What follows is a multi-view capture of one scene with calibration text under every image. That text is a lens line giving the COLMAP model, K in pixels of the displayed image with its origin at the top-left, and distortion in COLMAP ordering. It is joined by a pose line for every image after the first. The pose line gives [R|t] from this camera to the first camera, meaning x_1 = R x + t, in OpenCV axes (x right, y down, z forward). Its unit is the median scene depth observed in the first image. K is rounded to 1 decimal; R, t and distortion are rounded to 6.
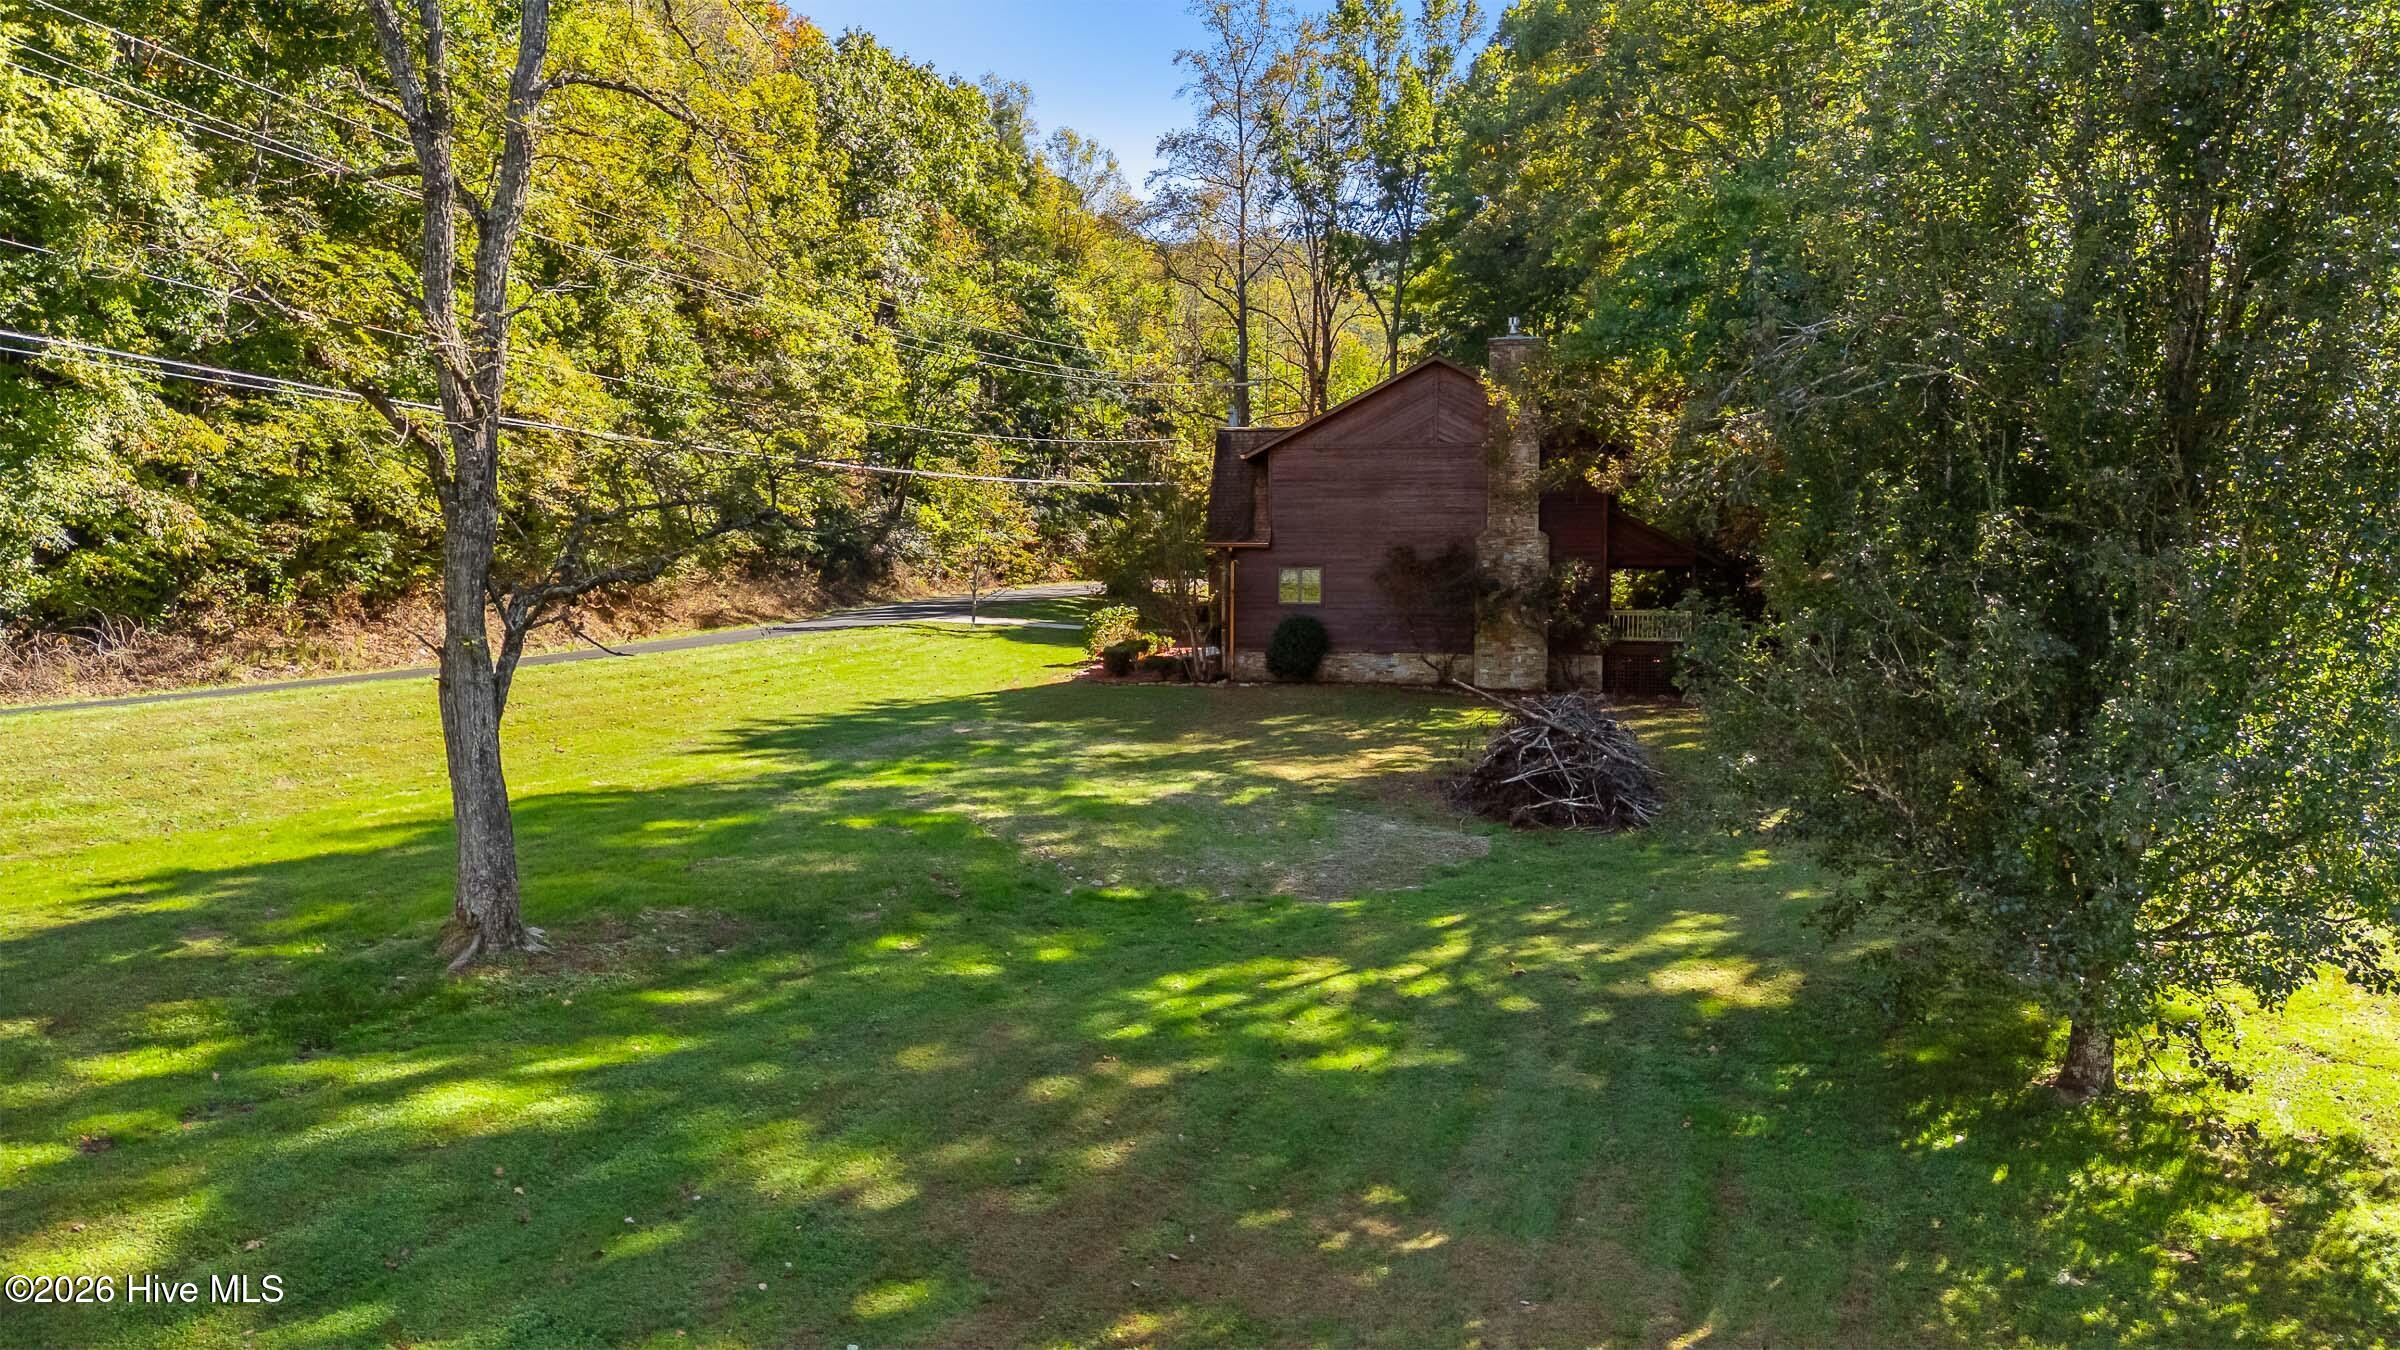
lens RADIAL K [[1680.1, 0, 1200.0], [0, 1680.1, 675.0], [0, 0, 1]] dist [0.006211, -0.001714]
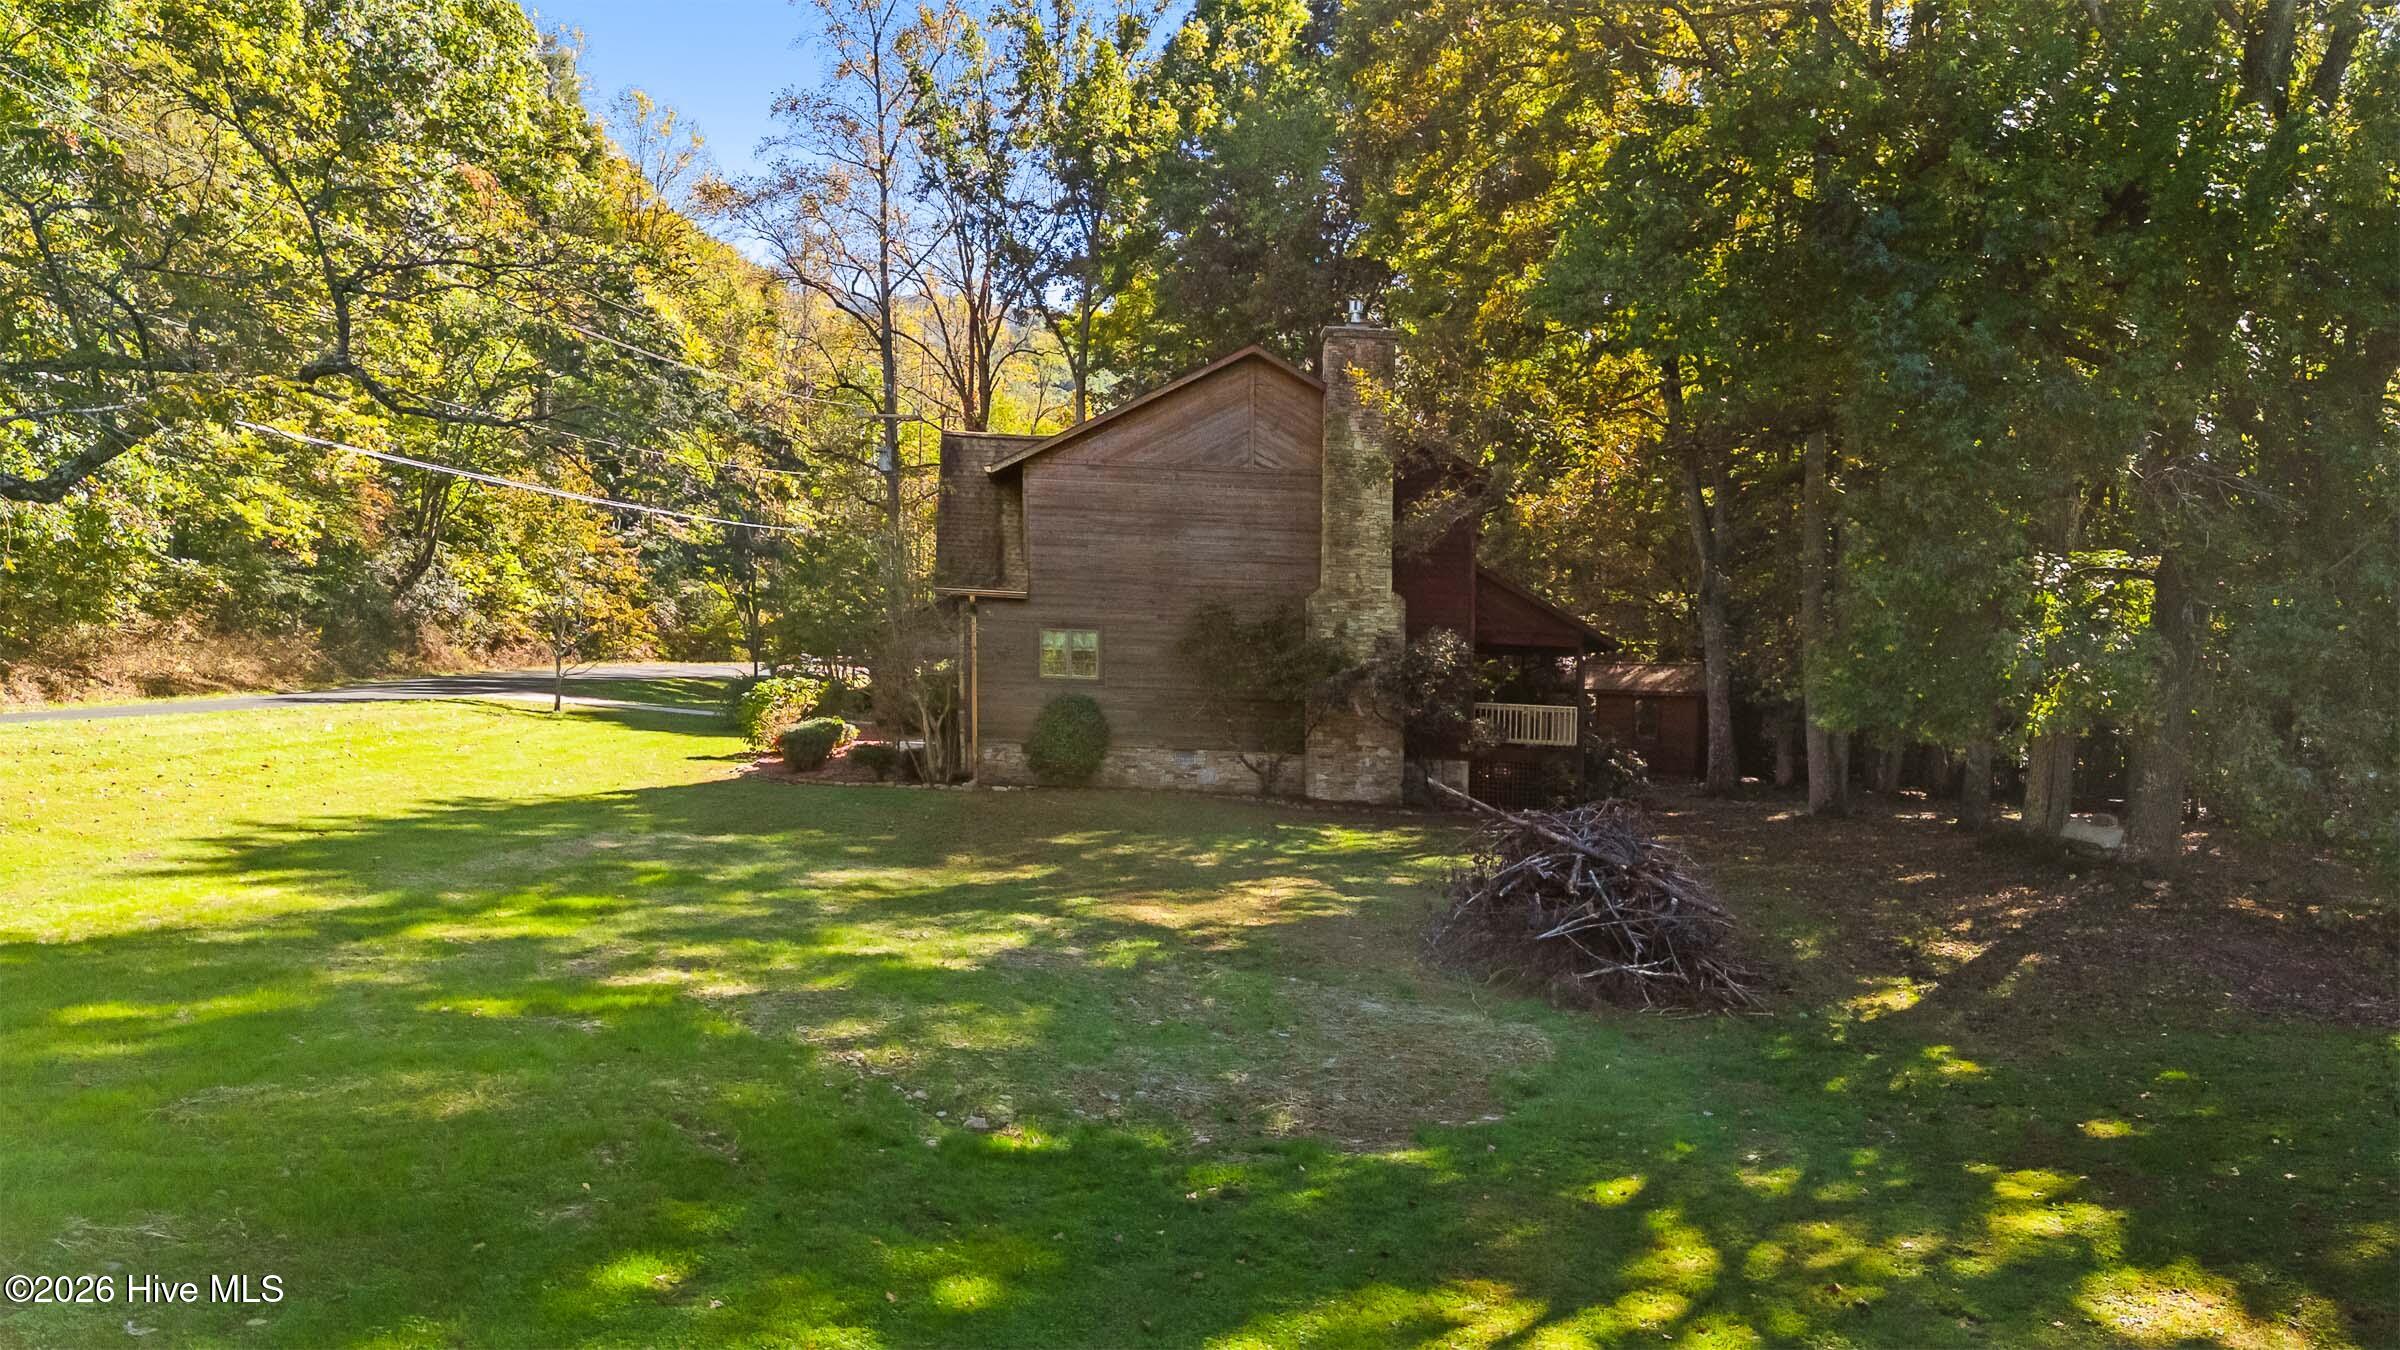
lens RADIAL K [[1788.4, 0, 1199.0], [0, 1788.4, 960.2], [0, 0, 1]] dist [0.011954, 0.003601]
pose [[0.970742, 0.000465, 0.240124, -0.042321], [-0.022801, 0.995658, 0.090249, 0.004555], [-0.239039, -0.093084, 0.966538, 0.131270]]
